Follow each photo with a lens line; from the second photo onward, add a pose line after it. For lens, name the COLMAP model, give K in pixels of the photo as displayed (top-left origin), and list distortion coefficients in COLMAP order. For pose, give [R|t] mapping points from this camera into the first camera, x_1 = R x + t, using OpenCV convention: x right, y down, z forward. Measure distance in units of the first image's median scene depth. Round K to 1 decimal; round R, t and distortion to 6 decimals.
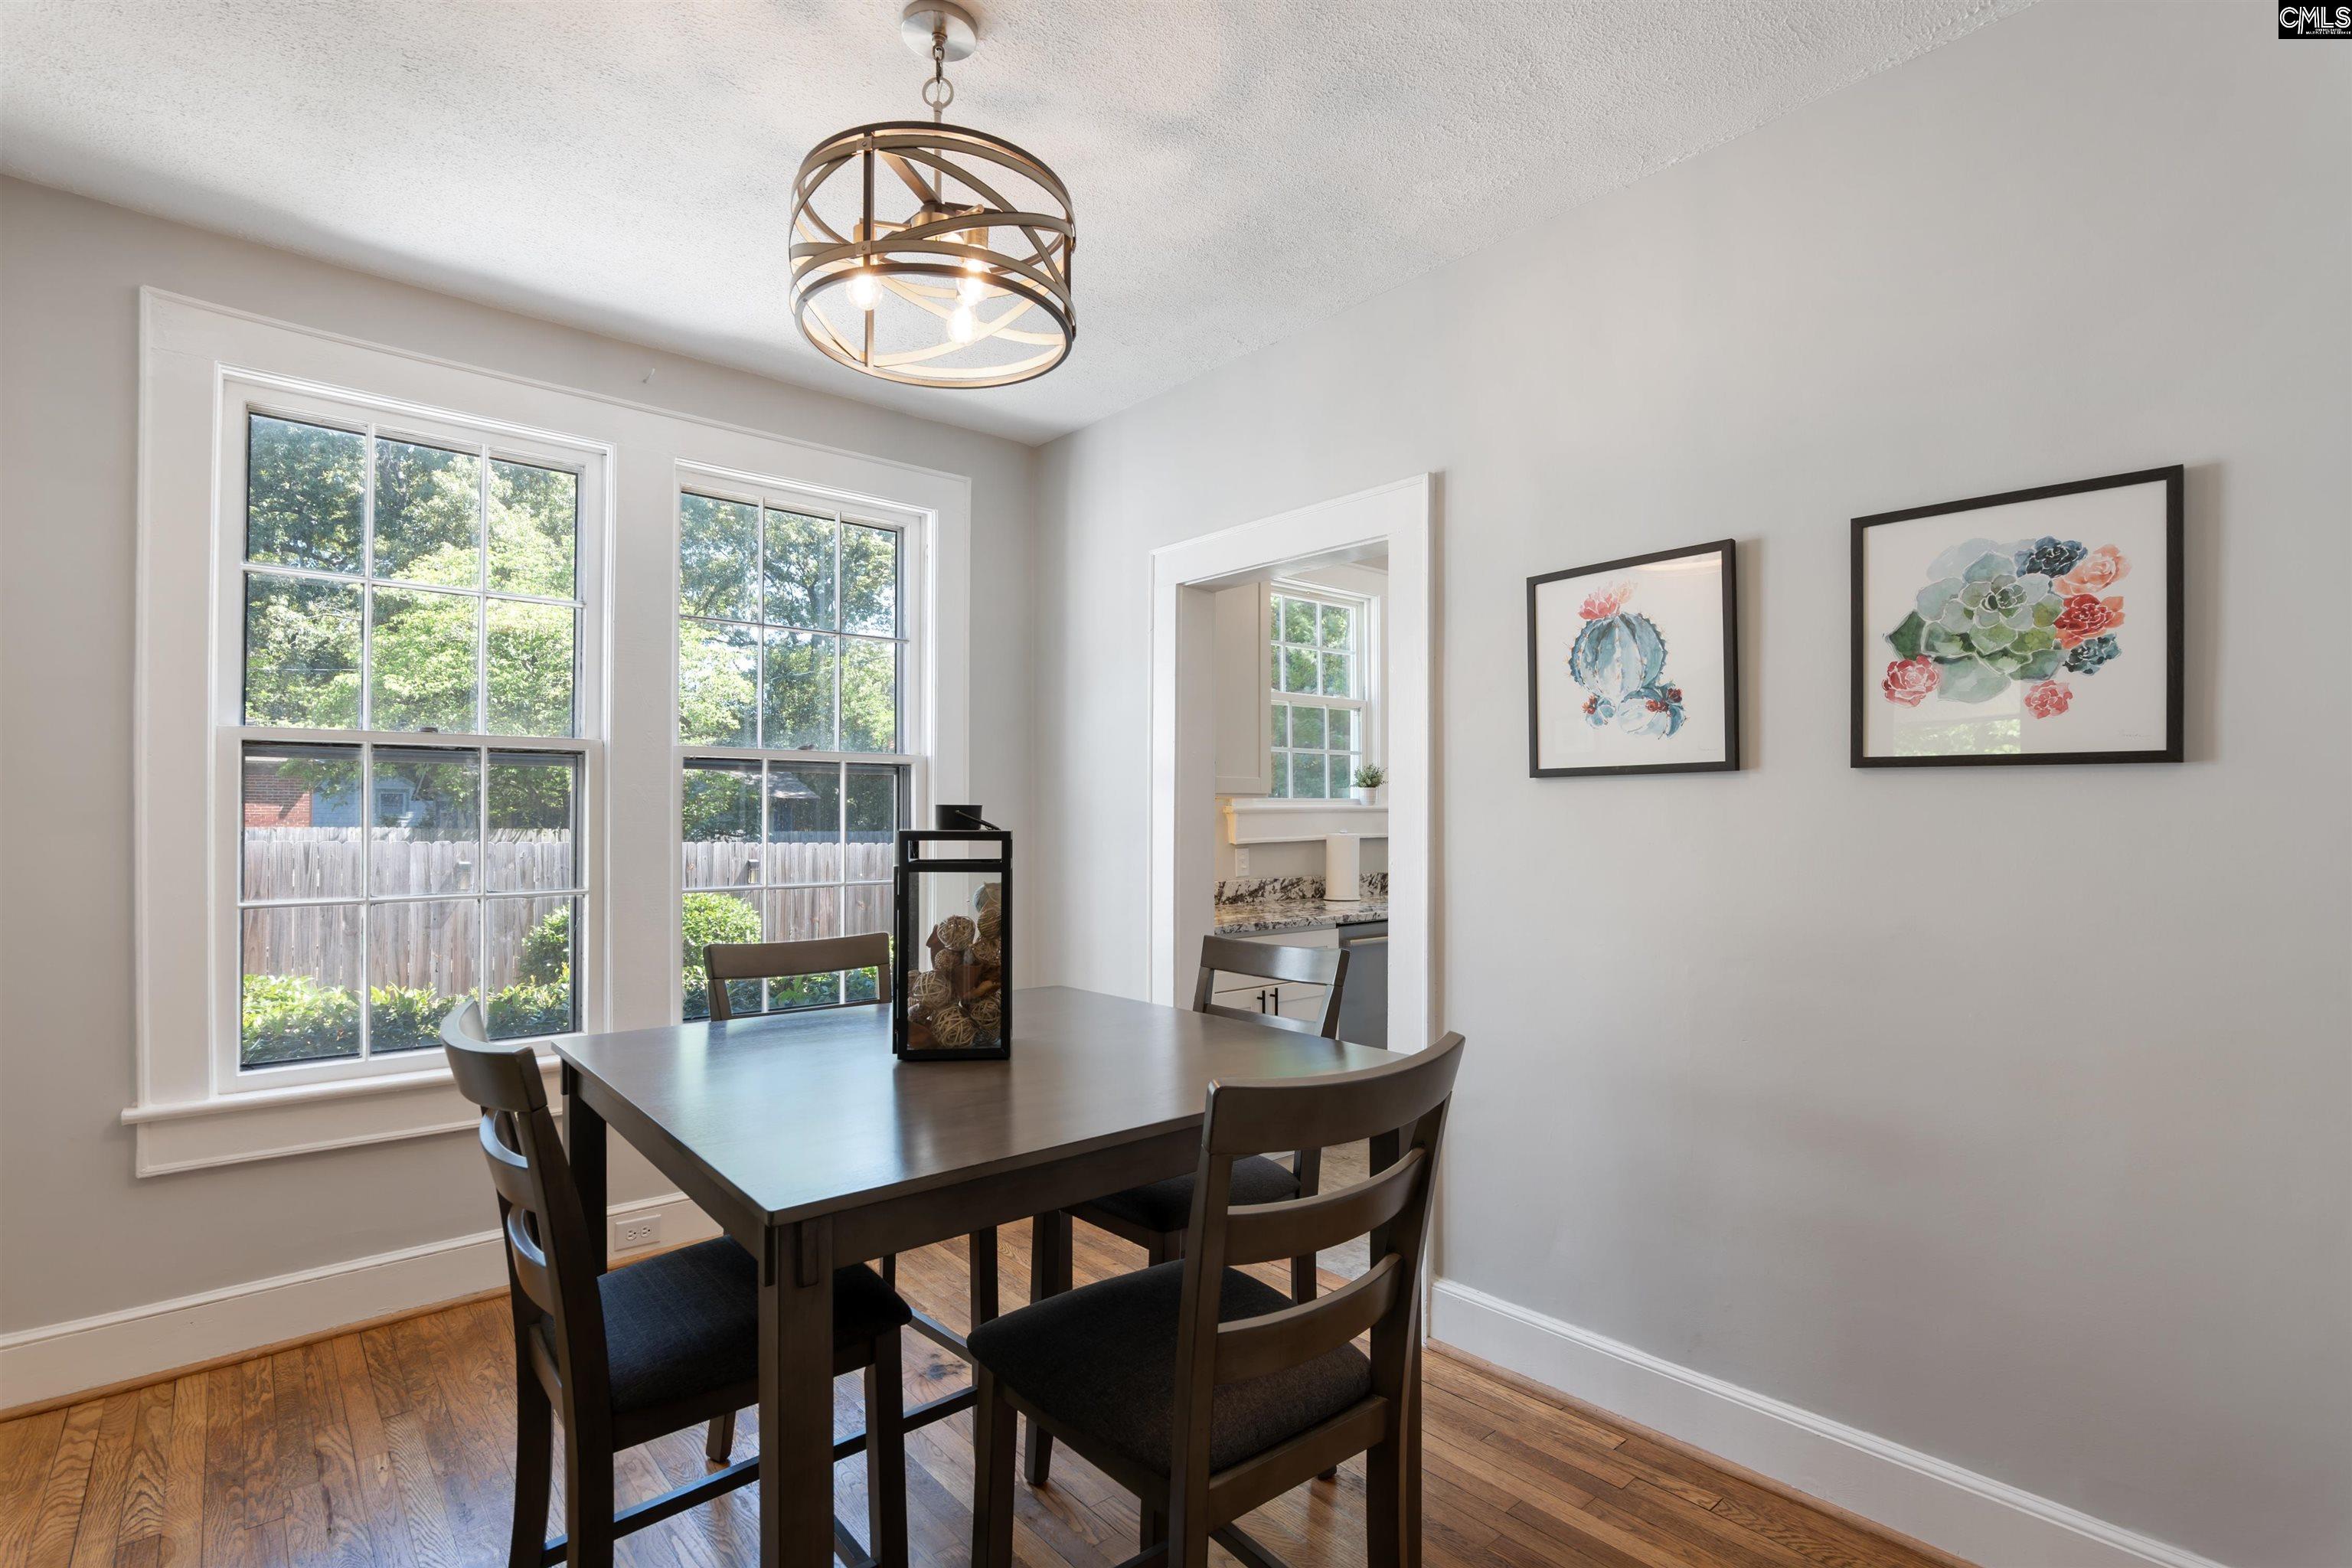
lens RADIAL K [[1100.5, 0, 1166.1], [0, 1100.5, 789.5], [0, 0, 1]] dist [-0.021734, 0.006476]
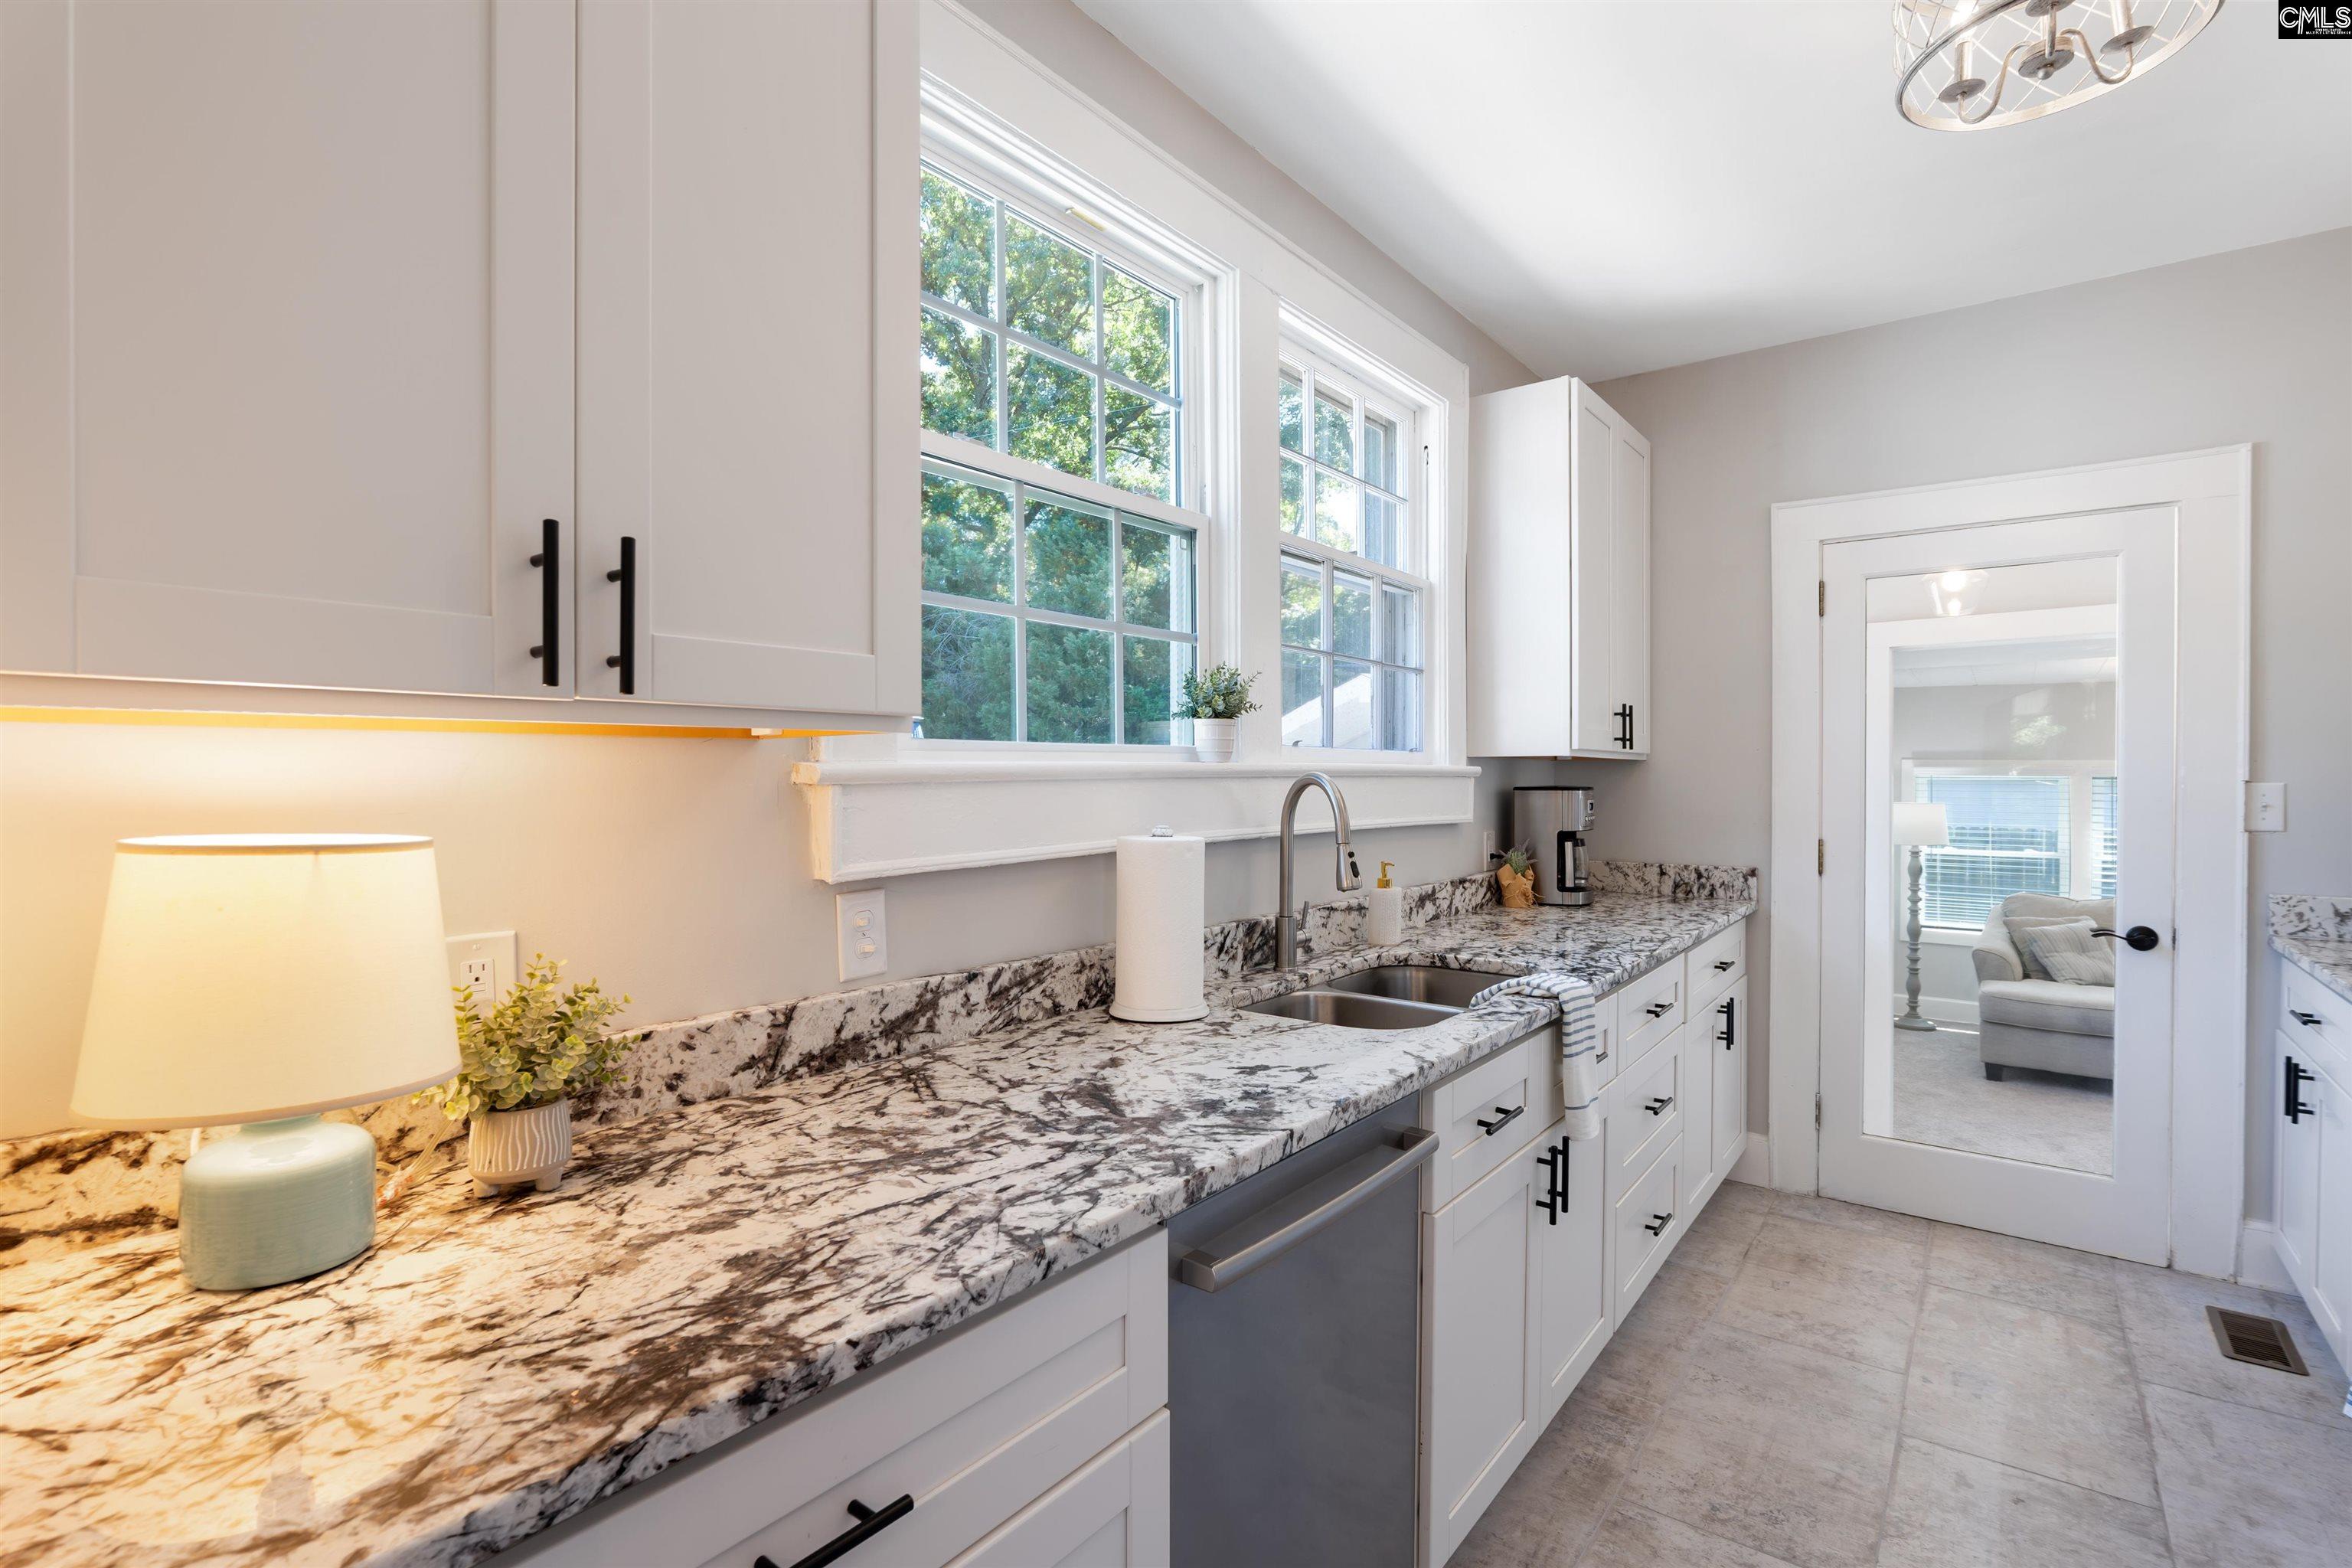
lens RADIAL K [[1100.5, 0, 1166.1], [0, 1100.5, 789.5], [0, 0, 1]] dist [-0.021734, 0.006476]
pose [[0.980466, -0.004350, 0.196643, 0.195188], [-0.002383, 0.999419, 0.033987, 0.025007], [-0.196676, -0.033791, 0.979886, 1.387345]]
